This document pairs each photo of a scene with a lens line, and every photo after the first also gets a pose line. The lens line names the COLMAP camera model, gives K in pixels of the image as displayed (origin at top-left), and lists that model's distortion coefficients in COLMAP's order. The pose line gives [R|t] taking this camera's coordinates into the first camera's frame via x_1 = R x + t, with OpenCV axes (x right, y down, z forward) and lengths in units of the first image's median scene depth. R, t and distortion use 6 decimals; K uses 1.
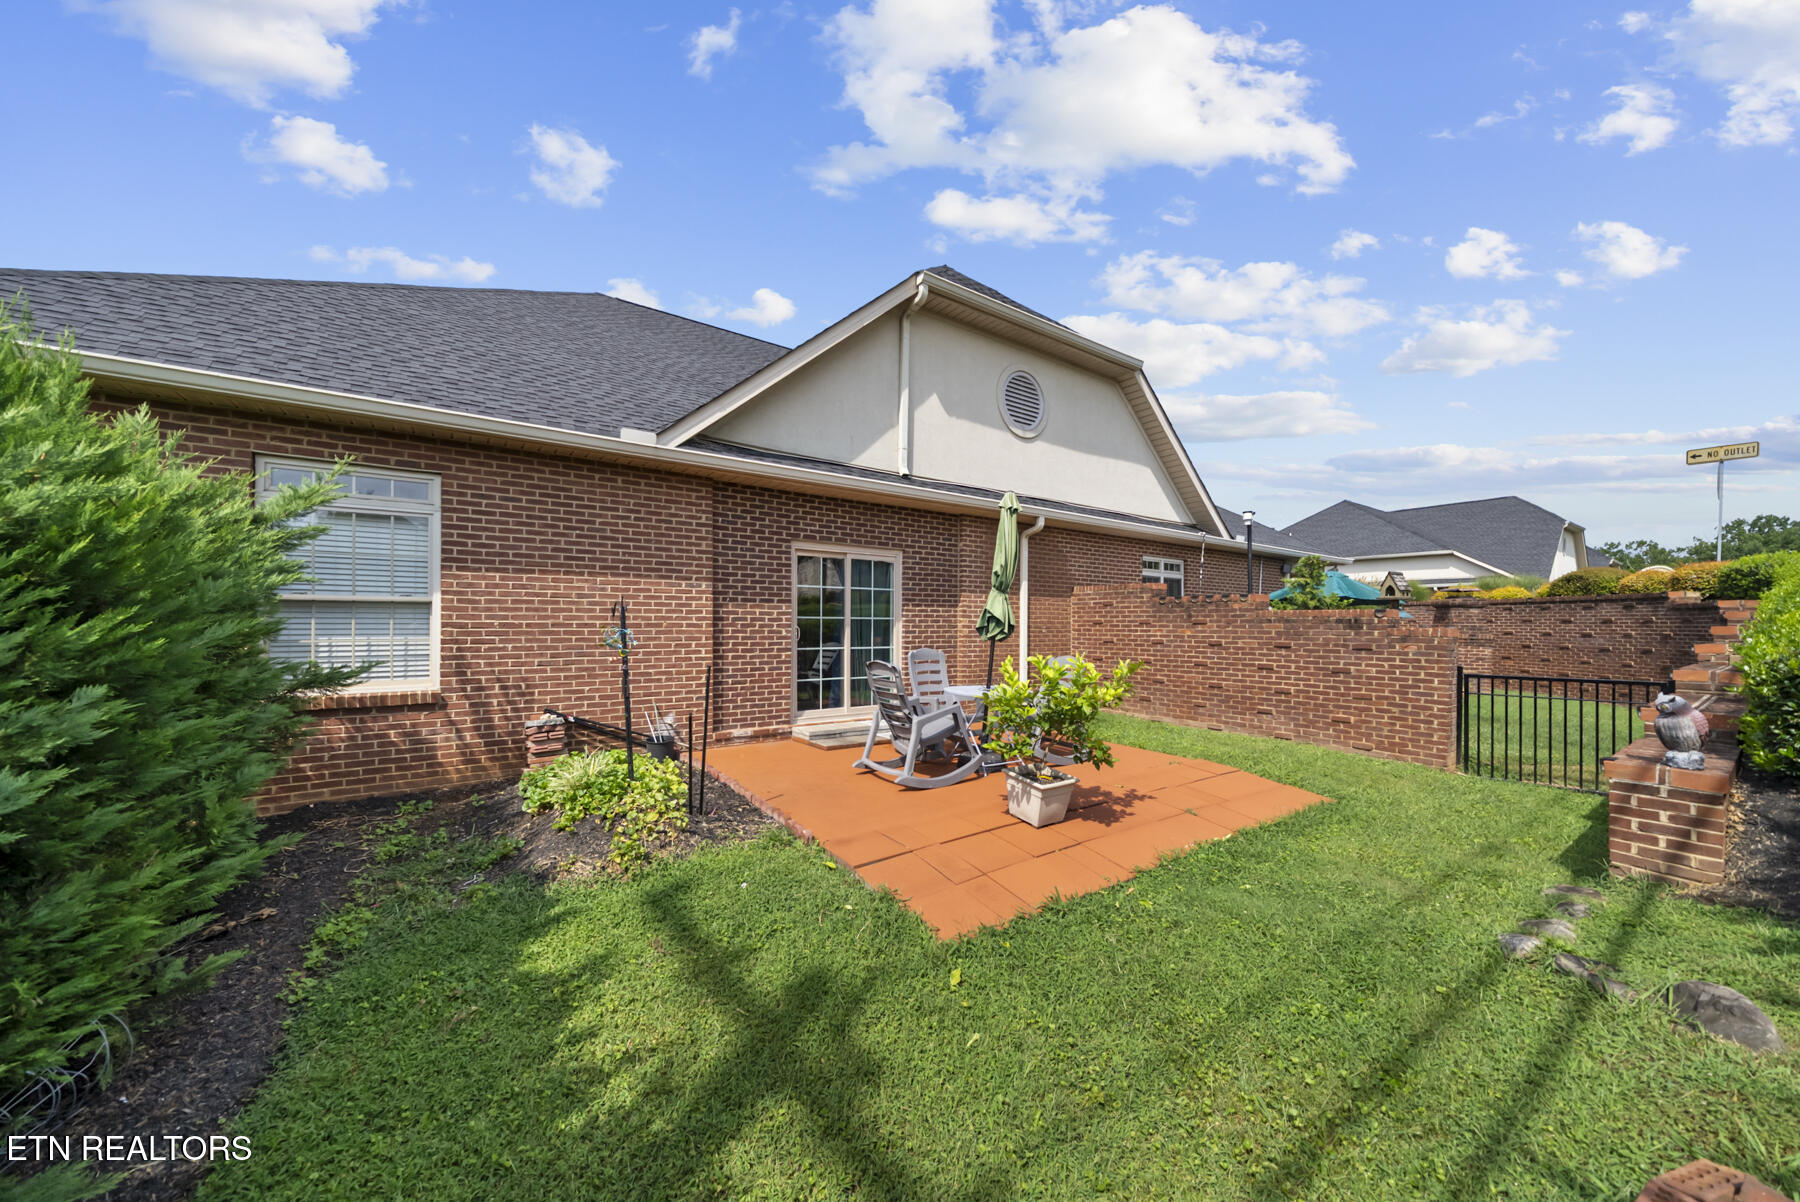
lens RADIAL K [[621.1, 0, 901.8], [0, 621.1, 615.1], [0, 0, 1]] dist [-0.002508, -0.000234]
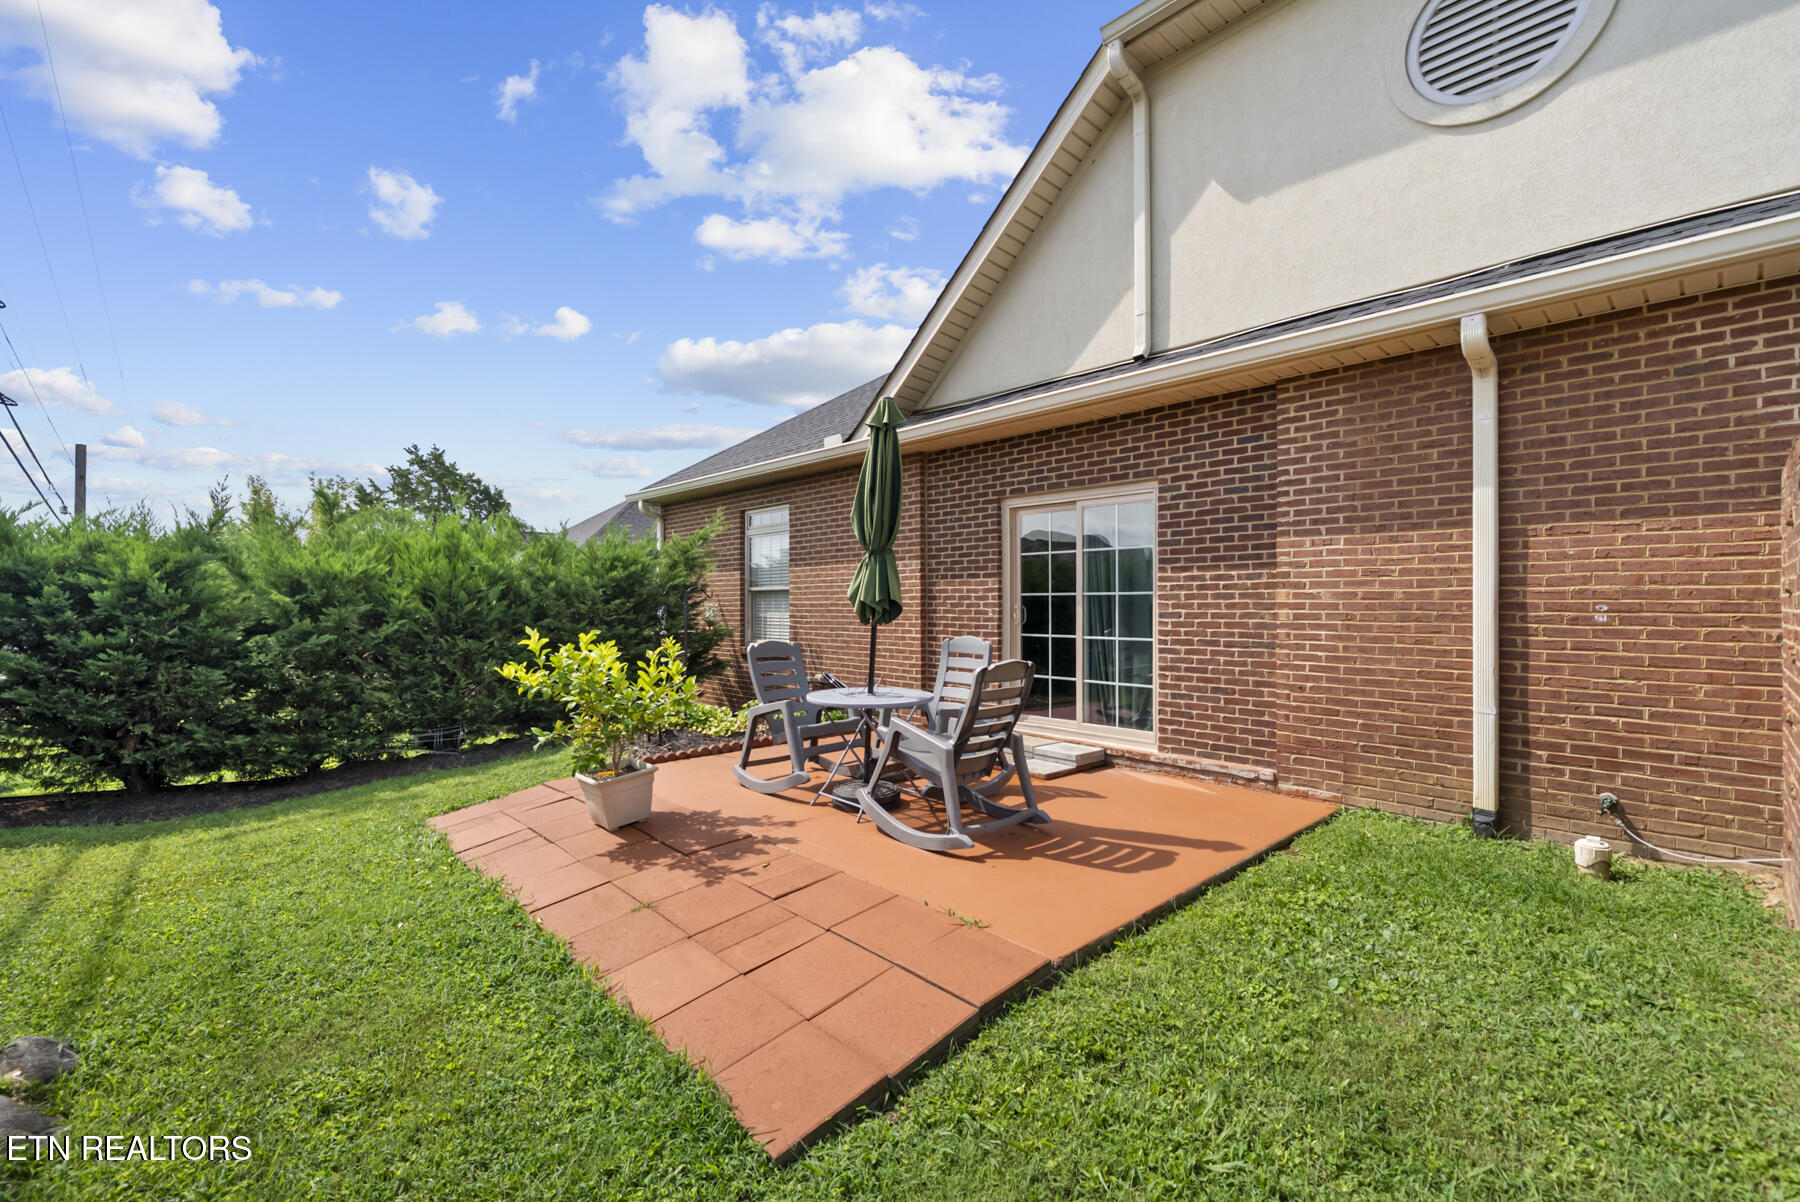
lens RADIAL K [[759.4, 0, 901.5], [0, 759.4, 602.6], [0, 0, 1]] dist [-0.003831, -0.000318]
pose [[0.148661, -0.010643, -0.988831, 0.761368], [0.009700, 0.999910, -0.009304, 0.021440], [0.988841, -0.008209, 0.148751, 0.708776]]
